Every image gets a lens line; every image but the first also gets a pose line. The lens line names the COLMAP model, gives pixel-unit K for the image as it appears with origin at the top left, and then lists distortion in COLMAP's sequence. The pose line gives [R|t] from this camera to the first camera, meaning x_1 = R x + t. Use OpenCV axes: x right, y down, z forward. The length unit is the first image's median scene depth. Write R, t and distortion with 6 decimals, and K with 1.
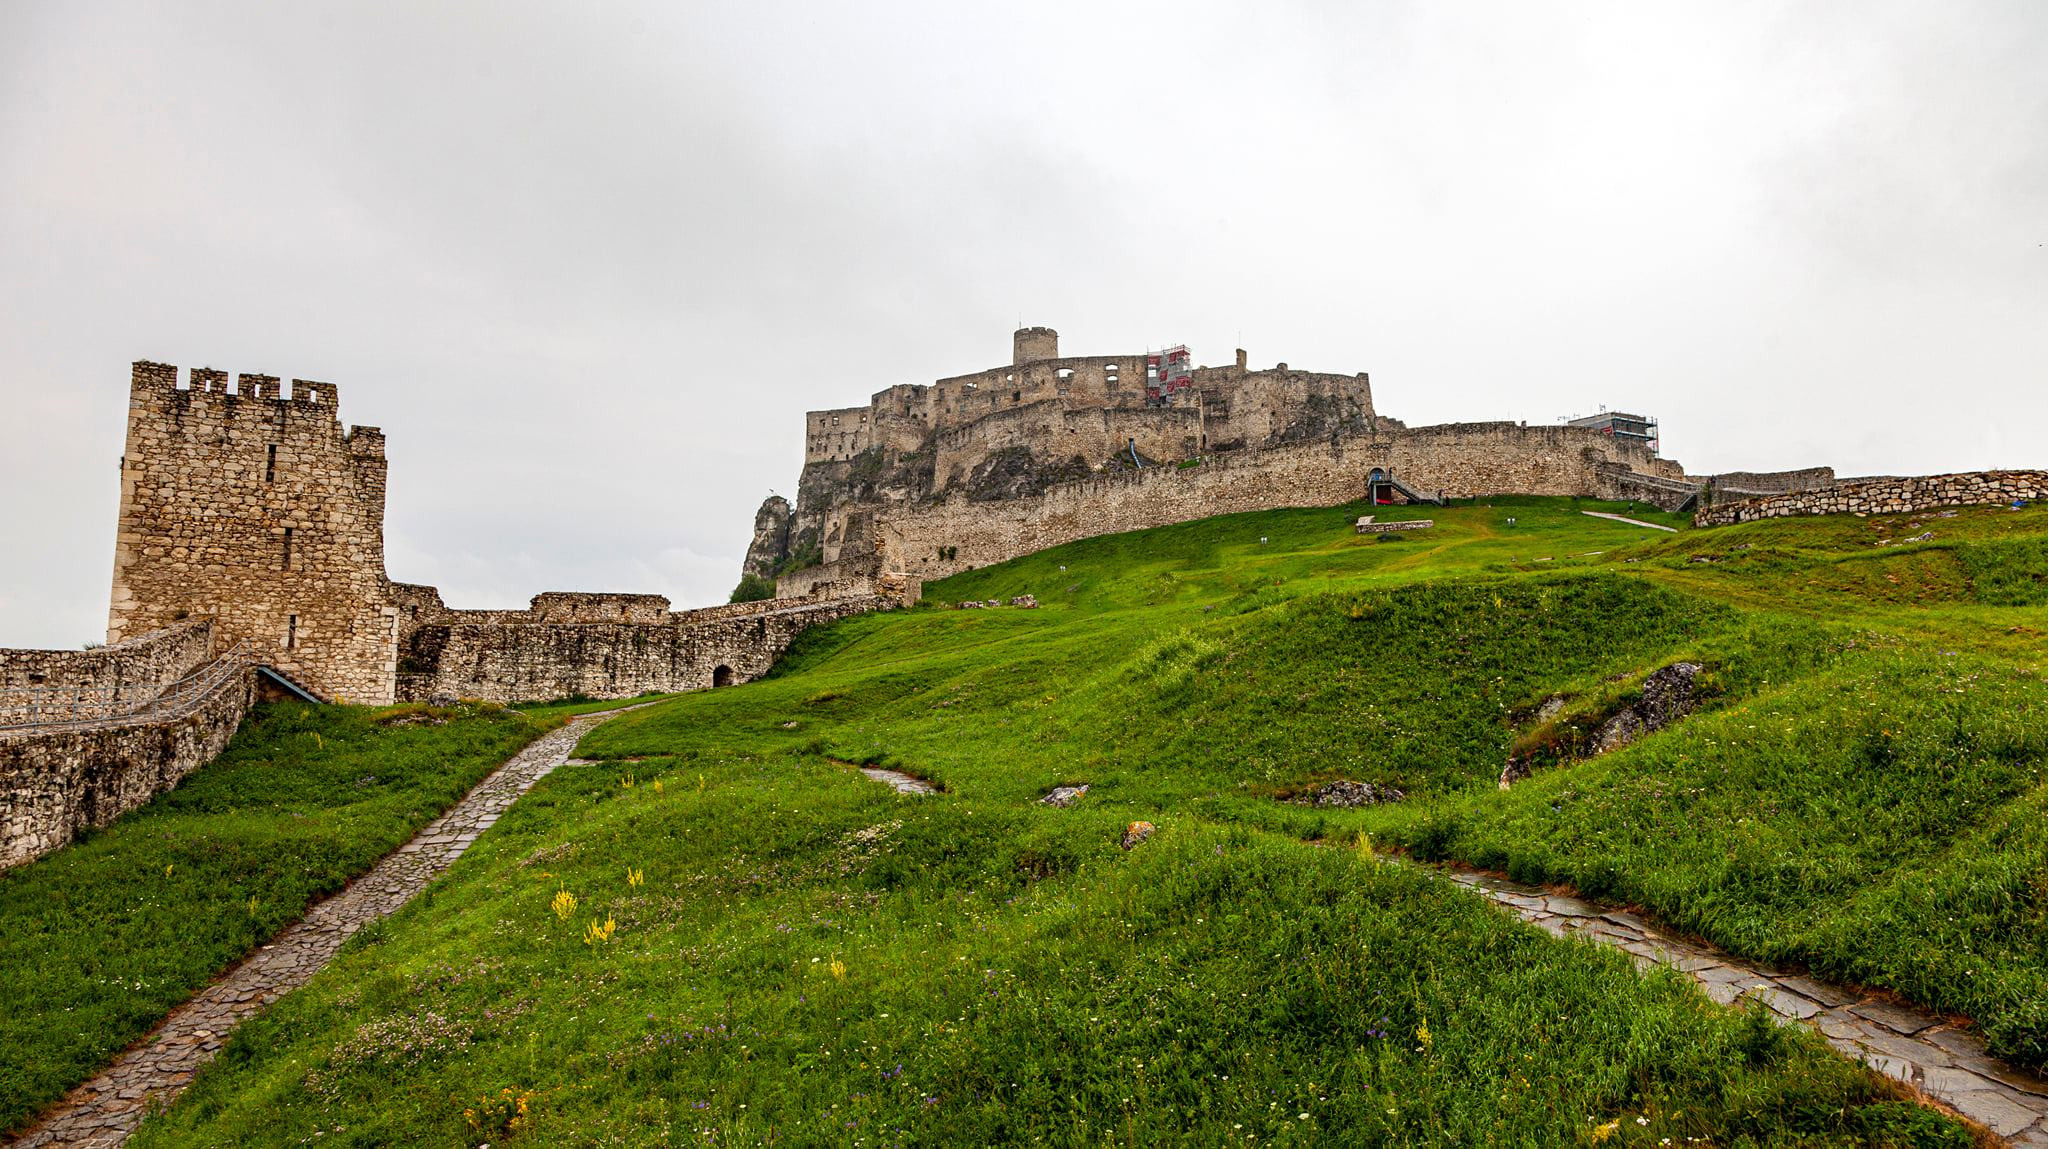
lens RADIAL K [[1427.9, 0, 1028.8], [0, 1427.9, 566.9], [0, 0, 1]] dist [0.027388, 0.002453]
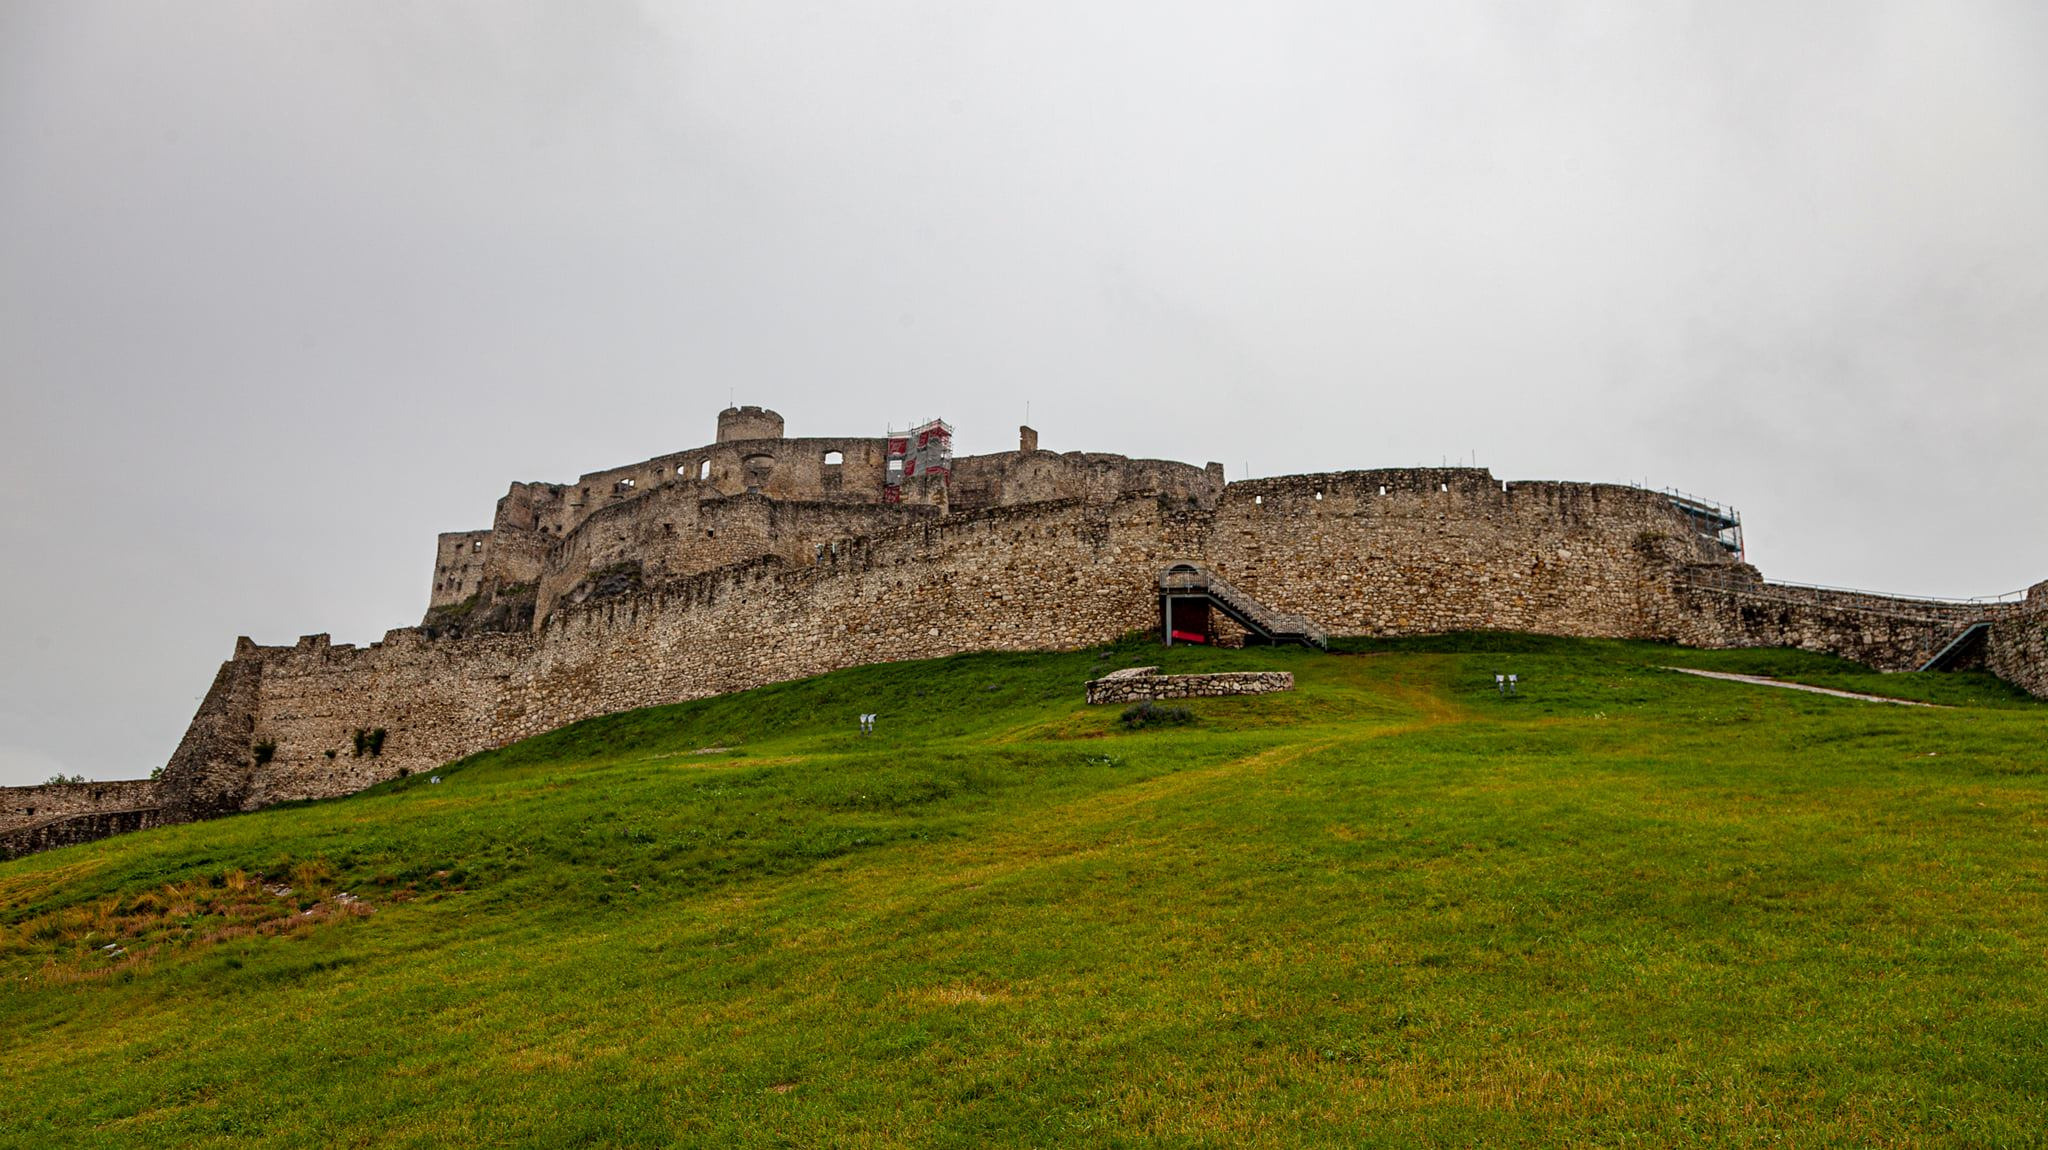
lens RADIAL K [[1427.9, 0, 1031.5], [0, 1427.9, 587.0], [0, 0, 1]] dist [0.027388, 0.002453]
pose [[0.998043, 0.027396, 0.056205, 0.150463], [-0.020378, 0.992341, -0.121838, -0.006995], [-0.059112, 0.120454, 0.990957, 0.495534]]
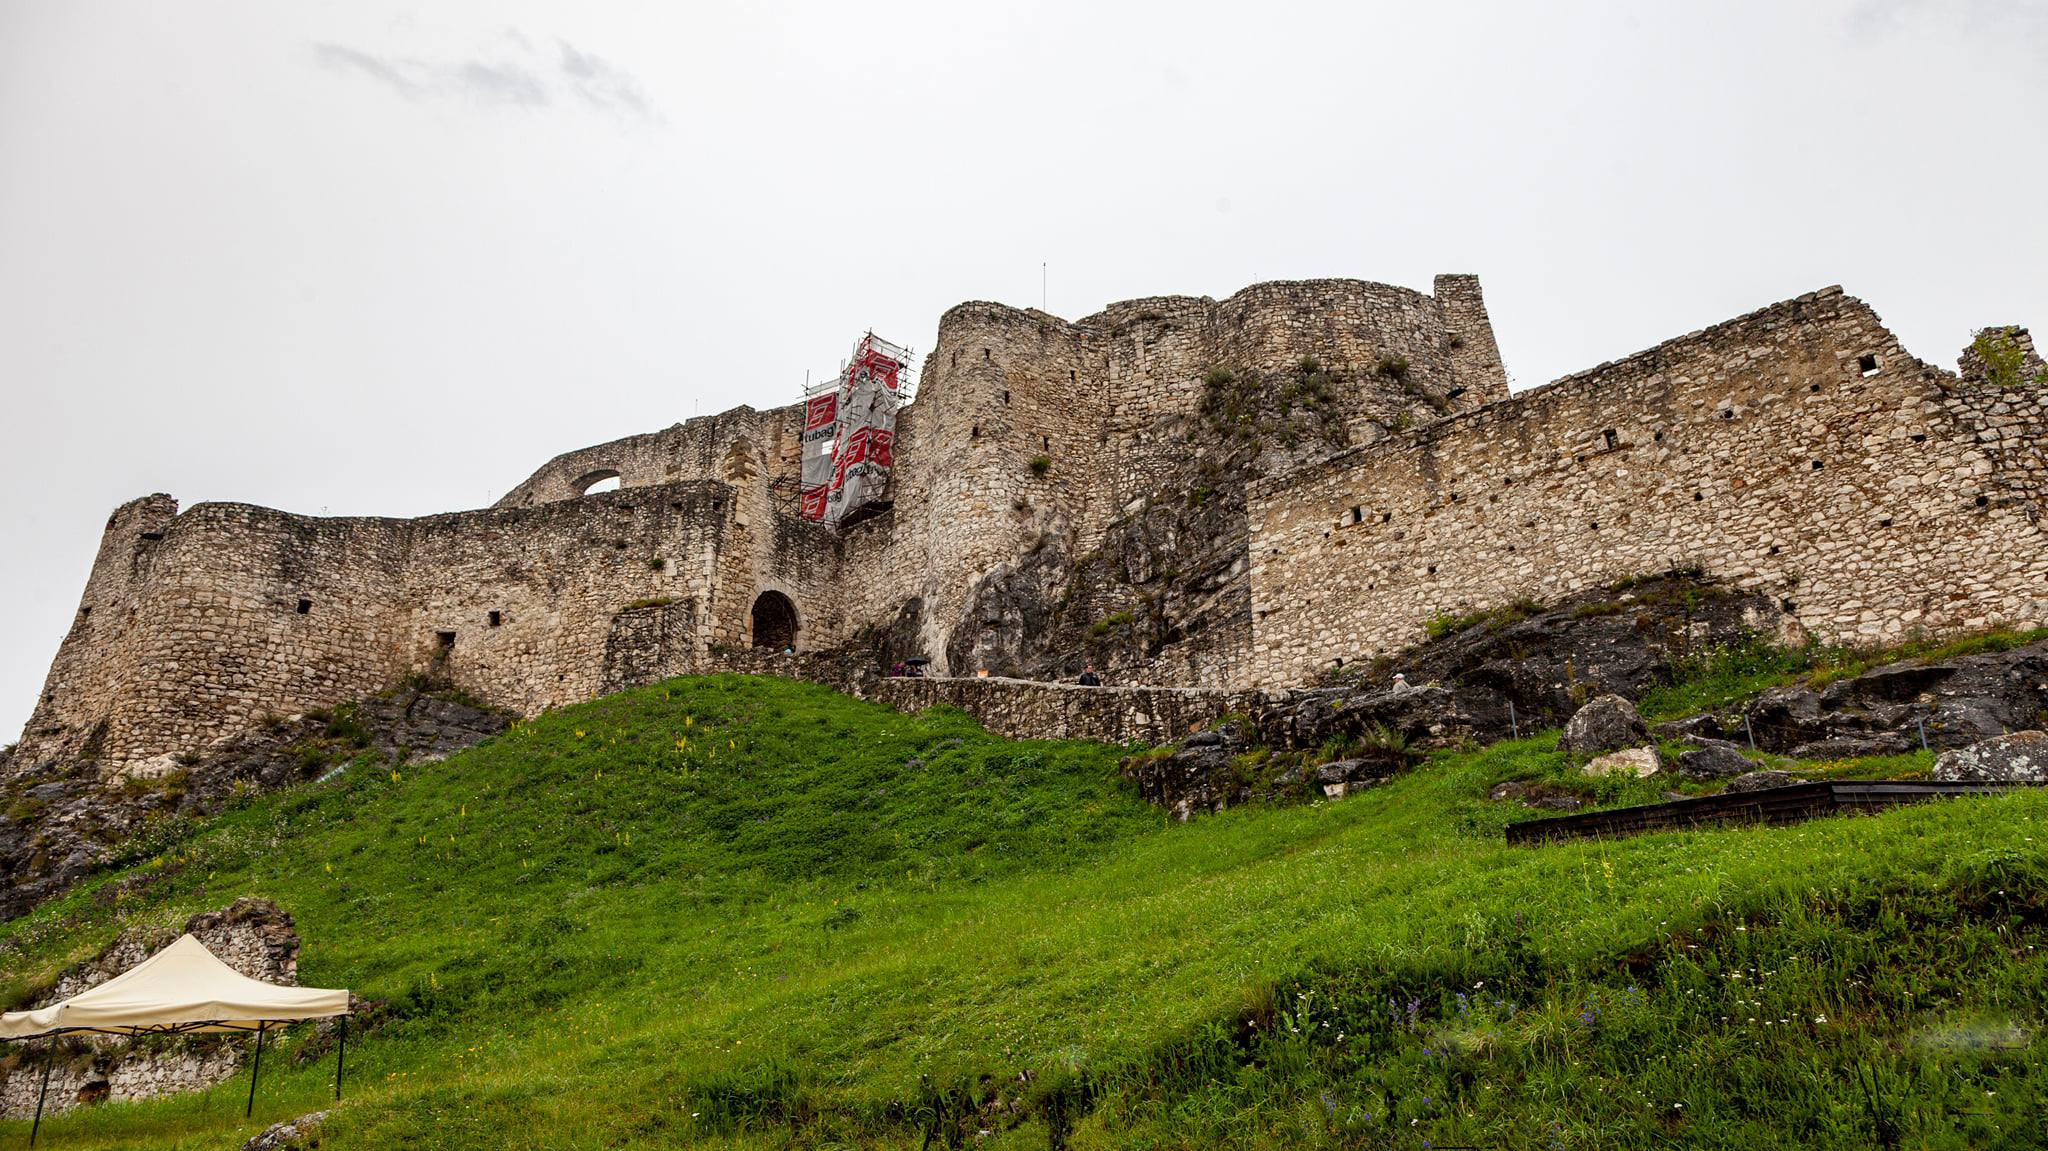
lens RADIAL K [[1427.9, 0, 1018.4], [0, 1427.9, 574.5], [0, 0, 1]] dist [0.027388, 0.002453]
pose [[0.967758, -0.102042, -0.230285, 0.264422], [0.052629, 0.976002, -0.211307, -0.052463], [0.246321, 0.192374, 0.949904, 0.953128]]
